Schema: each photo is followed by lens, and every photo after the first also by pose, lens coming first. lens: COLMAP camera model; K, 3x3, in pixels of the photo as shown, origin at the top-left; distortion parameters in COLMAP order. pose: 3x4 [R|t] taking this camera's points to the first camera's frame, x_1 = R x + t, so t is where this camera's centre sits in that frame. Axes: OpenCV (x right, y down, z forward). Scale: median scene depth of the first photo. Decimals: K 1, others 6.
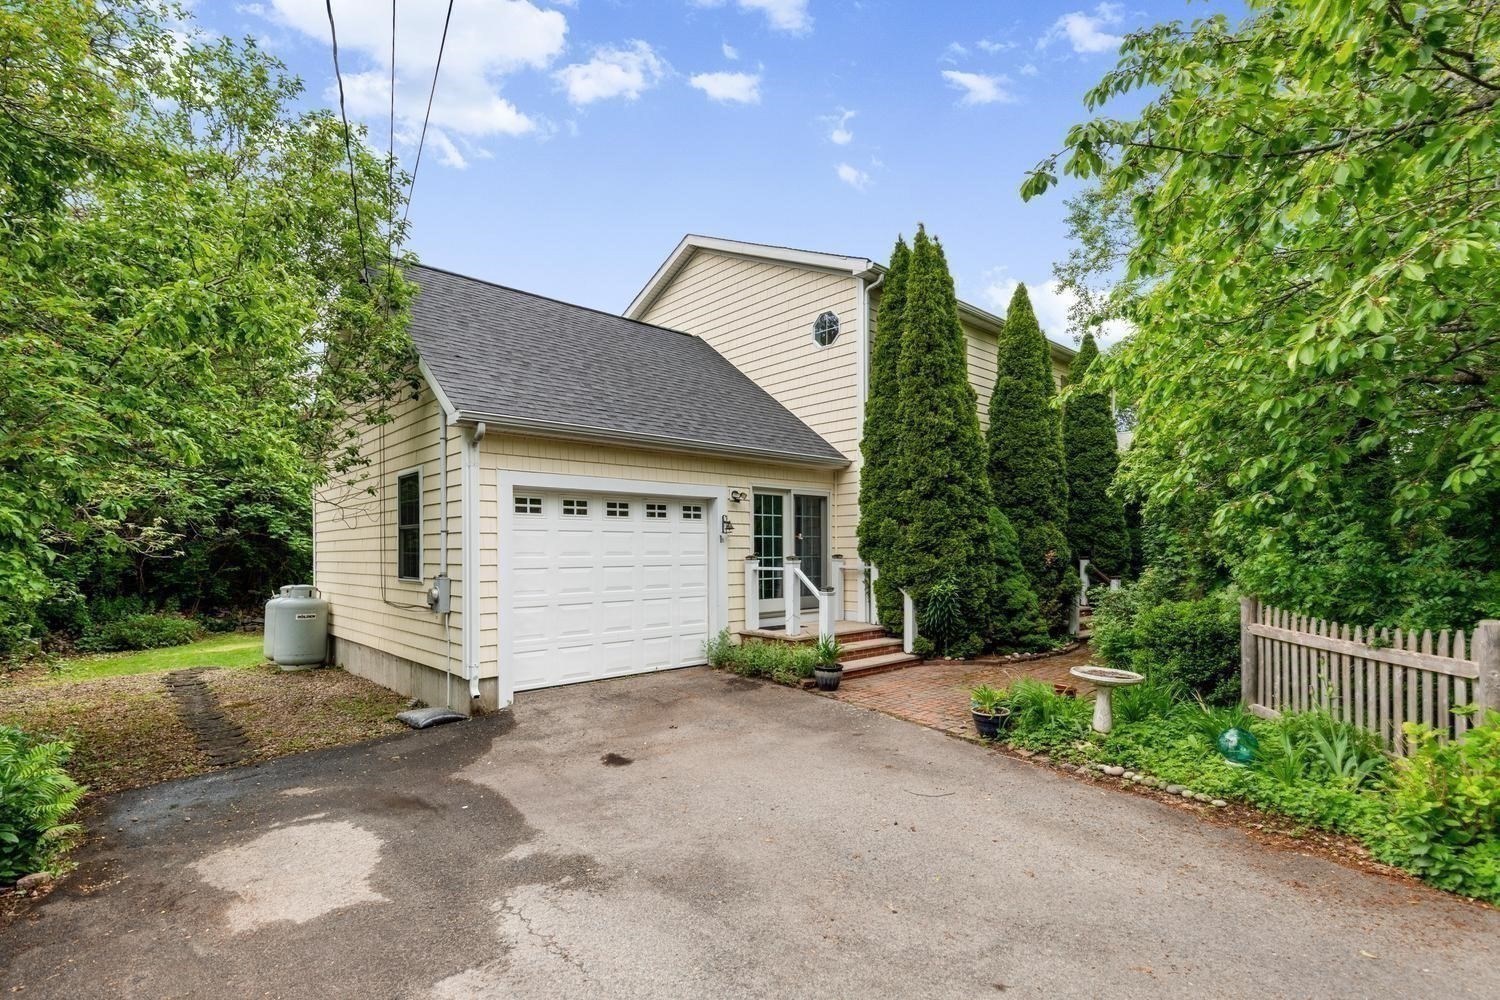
lens RADIAL K [[695.4, 0, 744.5], [0, 695.4, 538.7], [0, 0, 1]] dist [-0.010597, -0.000165]
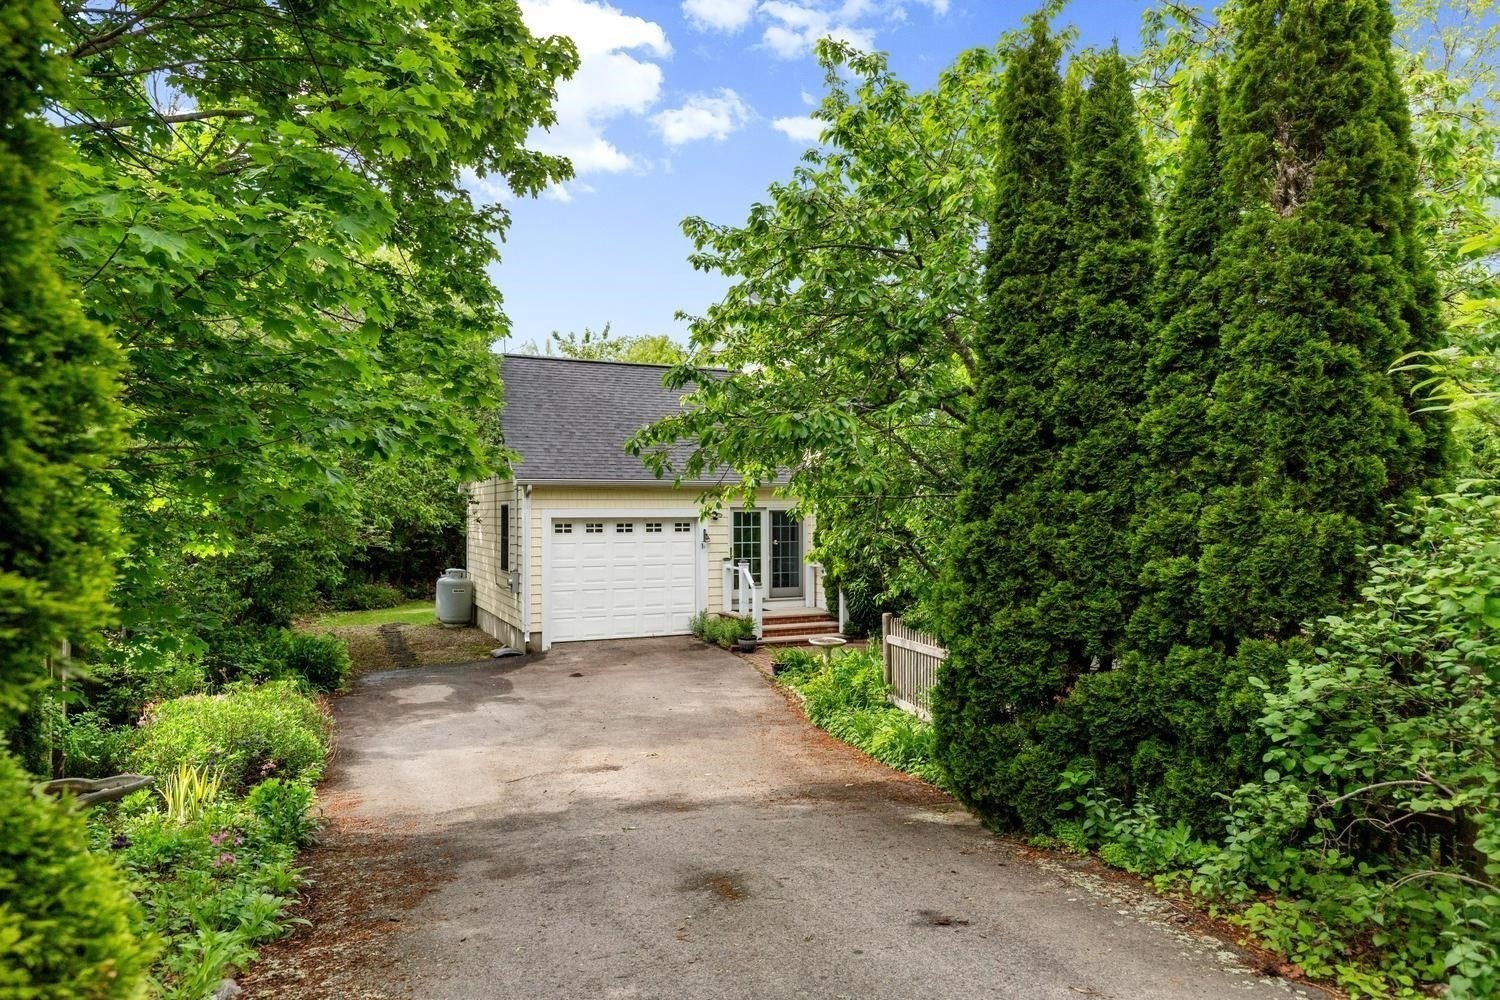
lens RADIAL K [[999.6, 0, 750.0], [0, 999.6, 502.0], [0, 0, 1]] dist [0.003917, 0.000333]
pose [[0.941797, 0.002613, -0.336172, 0.735259], [0.003855, 0.999820, 0.018572, -0.126078], [0.336160, -0.018787, 0.941617, -0.874447]]
